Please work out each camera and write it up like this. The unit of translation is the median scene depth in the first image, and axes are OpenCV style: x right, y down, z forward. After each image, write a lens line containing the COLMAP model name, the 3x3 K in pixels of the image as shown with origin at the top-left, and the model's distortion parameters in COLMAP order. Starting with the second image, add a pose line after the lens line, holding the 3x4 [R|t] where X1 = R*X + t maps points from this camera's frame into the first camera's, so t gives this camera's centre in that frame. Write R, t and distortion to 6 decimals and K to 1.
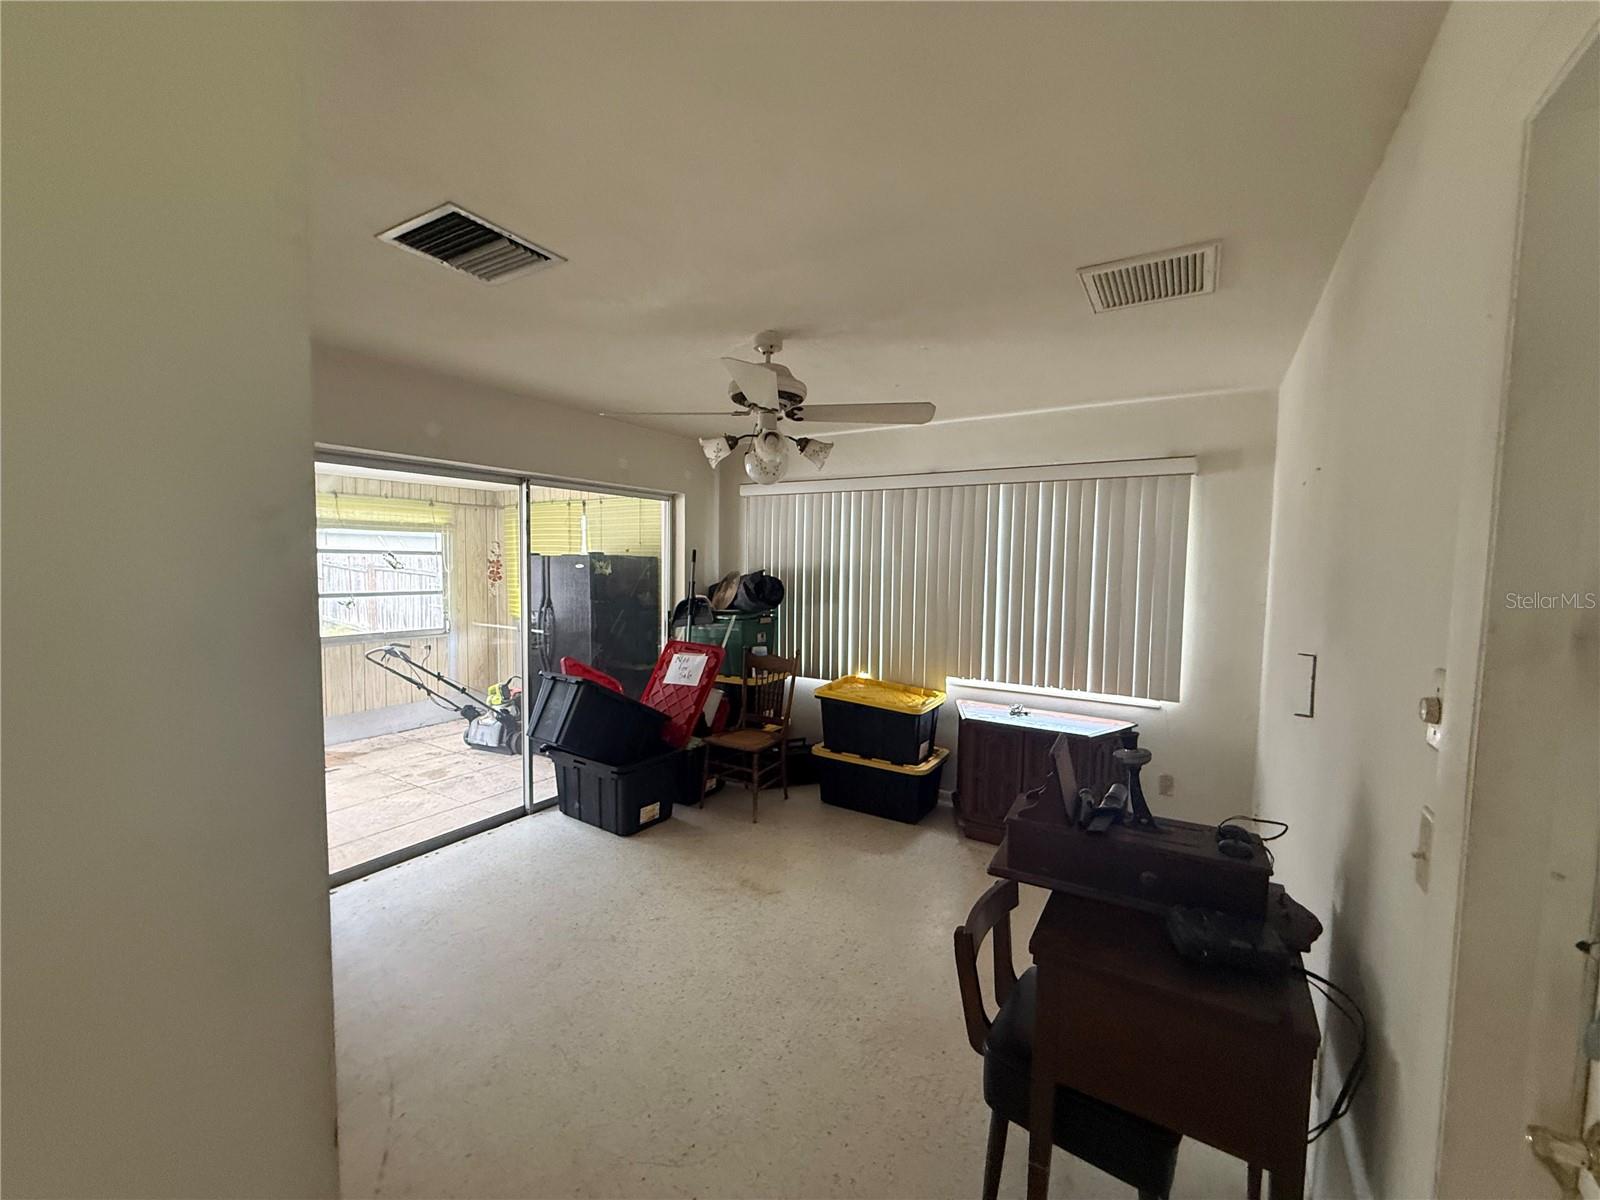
lens RADIAL K [[635.9, 0, 802.3], [0, 635.9, 605.2], [0, 0, 1]] dist [0.001695, -0.000338]
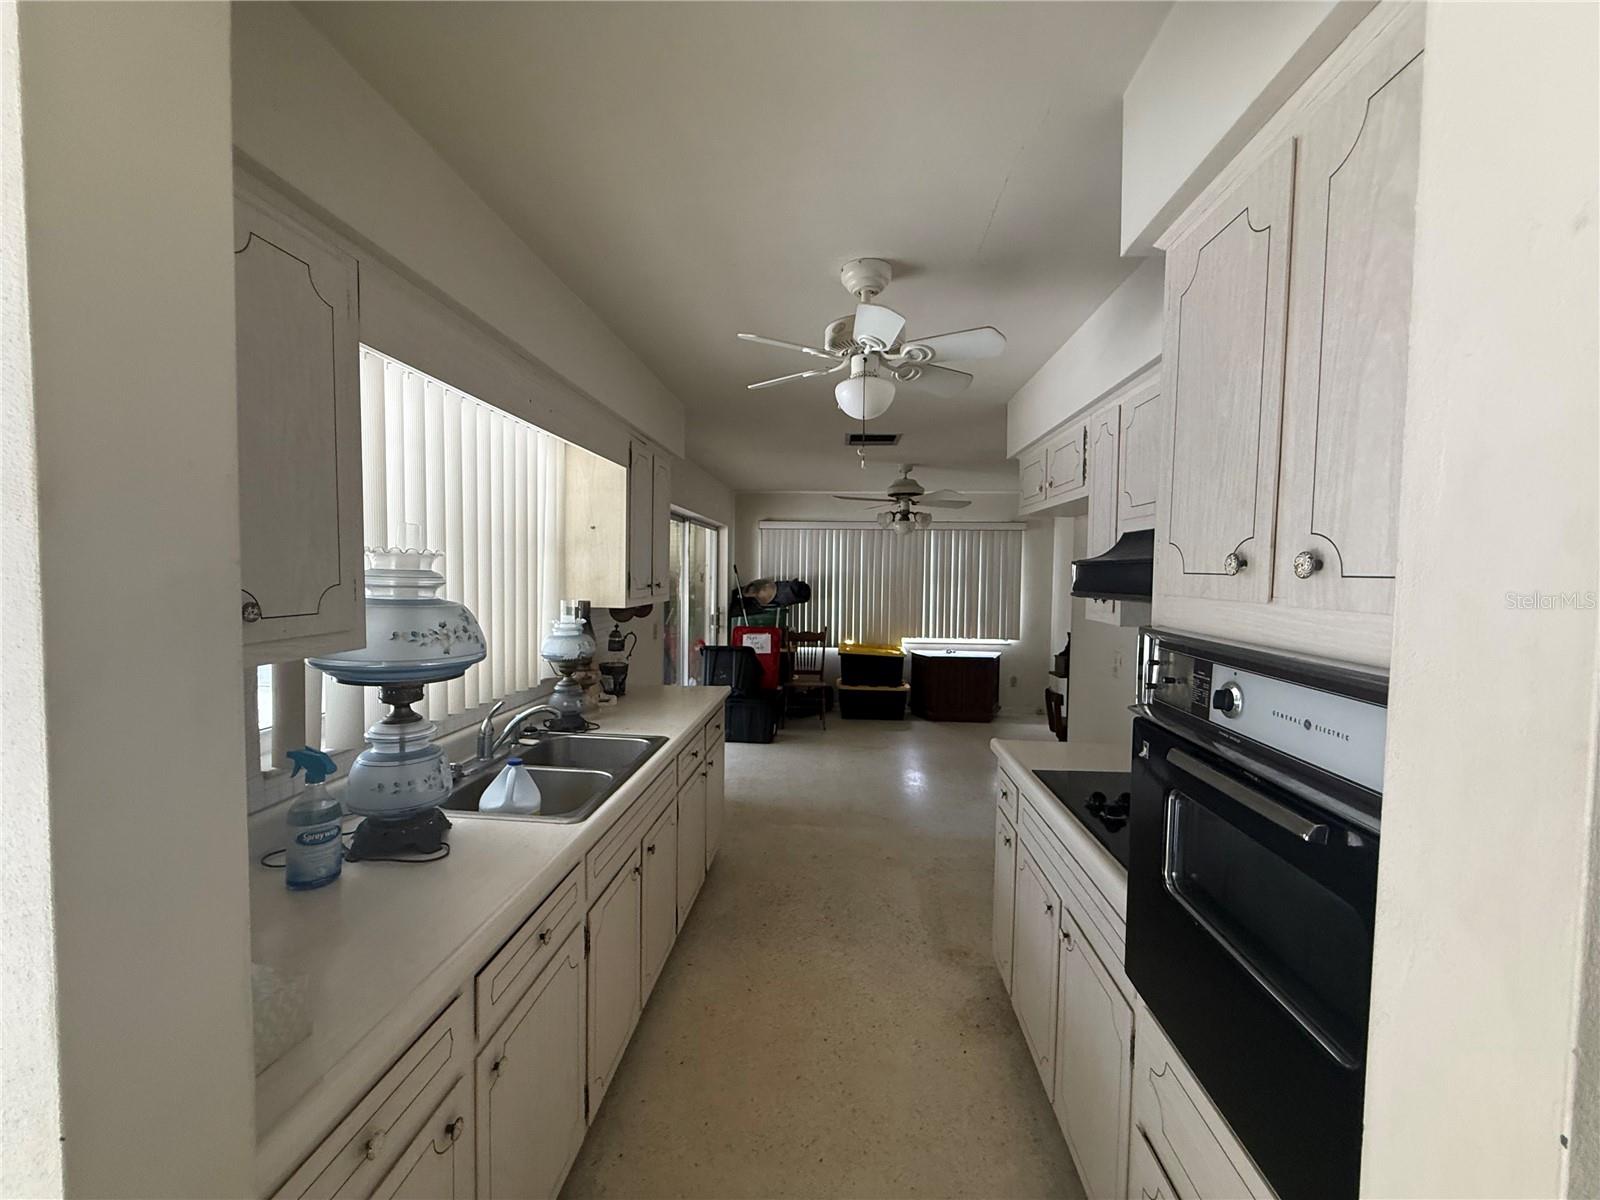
lens RADIAL K [[635.9, 0, 796.6], [0, 635.9, 588.2], [0, 0, 1]] dist [0.001695, -0.000338]
pose [[0.881462, -0.017839, 0.471918, -0.863529], [0.035586, 0.998954, -0.028707, 0.016249], [-0.470912, 0.042097, 0.881175, -0.410622]]
